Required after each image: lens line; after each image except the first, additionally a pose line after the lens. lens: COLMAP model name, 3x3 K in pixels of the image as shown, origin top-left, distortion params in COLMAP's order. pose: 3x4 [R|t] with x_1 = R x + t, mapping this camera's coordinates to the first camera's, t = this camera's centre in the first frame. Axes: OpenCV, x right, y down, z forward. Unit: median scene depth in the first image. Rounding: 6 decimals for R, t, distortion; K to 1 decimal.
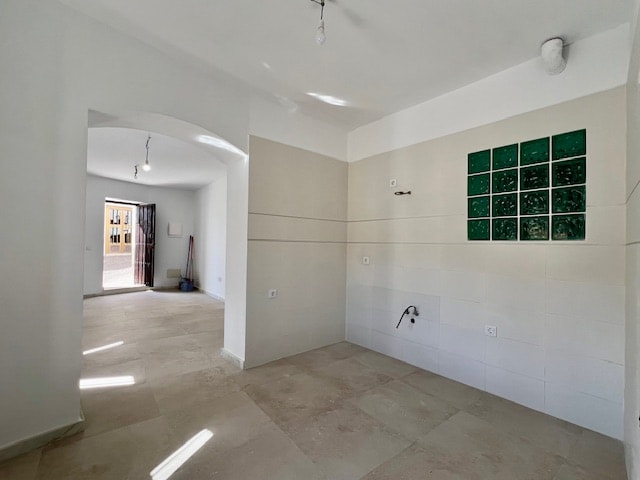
lens RADIAL K [[288.6, 0, 316.9], [0, 288.6, 239.7], [0, 0, 1]] dist [-0.002977, -0.000306]
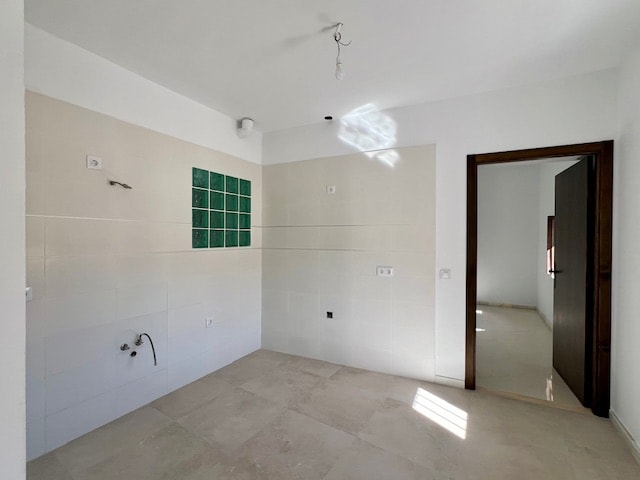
lens RADIAL K [[288.6, 0, 316.9], [0, 288.6, 239.7], [0, 0, 1]] dist [-0.002977, -0.000306]
pose [[-0.331564, -0.024671, 0.943110, -0.706644], [-0.022185, 0.999585, 0.018349, -0.065960], [-0.943172, -0.014839, -0.331974, 1.018457]]
